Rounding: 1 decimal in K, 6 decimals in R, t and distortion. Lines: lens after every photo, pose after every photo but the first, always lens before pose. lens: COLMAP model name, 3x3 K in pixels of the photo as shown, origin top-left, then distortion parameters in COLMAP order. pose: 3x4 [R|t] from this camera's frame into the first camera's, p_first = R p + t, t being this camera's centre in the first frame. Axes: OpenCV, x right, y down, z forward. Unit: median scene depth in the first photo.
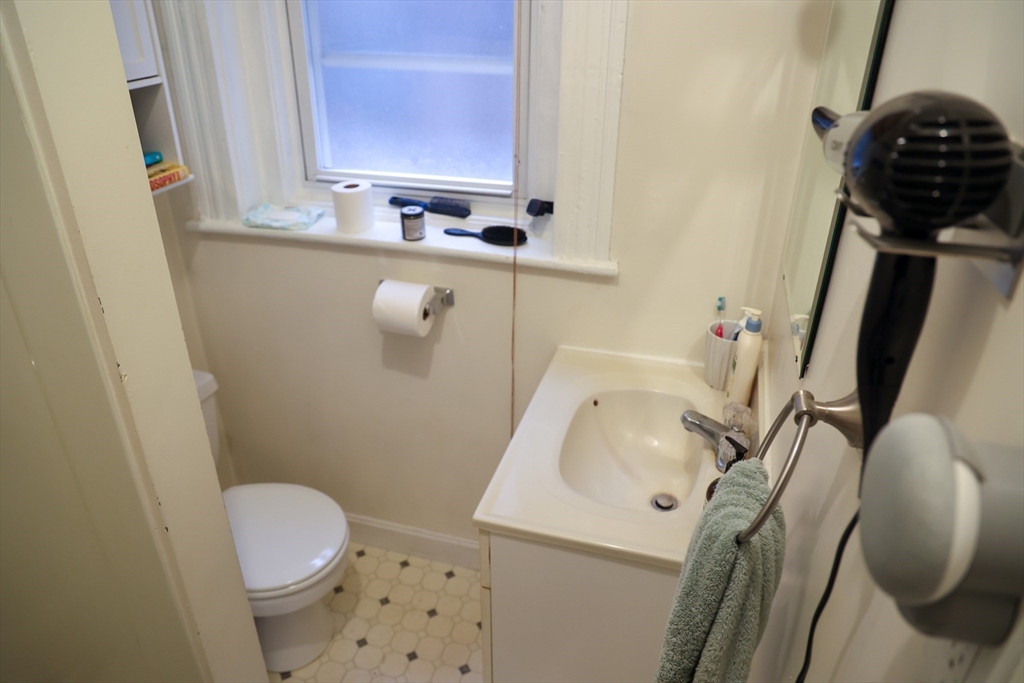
lens RADIAL K [[681.6, 0, 513.2], [0, 681.6, 322.4], [0, 0, 1]] dist [-0.052697, 0.000001]
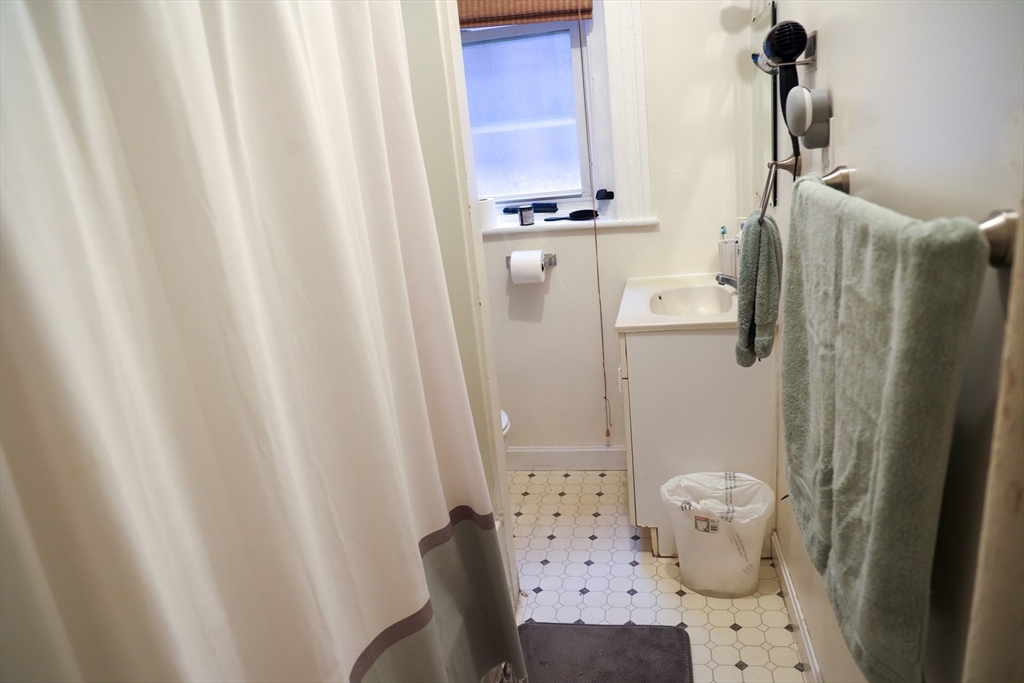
lens RADIAL K [[681.6, 0, 513.2], [0, 681.6, 322.4], [0, 0, 1]] dist [-0.052697, 0.000001]
pose [[0.991126, -0.123990, 0.047919, -0.291506], [0.131278, 0.969628, -0.206367, 0.435720], [-0.020876, 0.210827, 0.977300, -0.528538]]
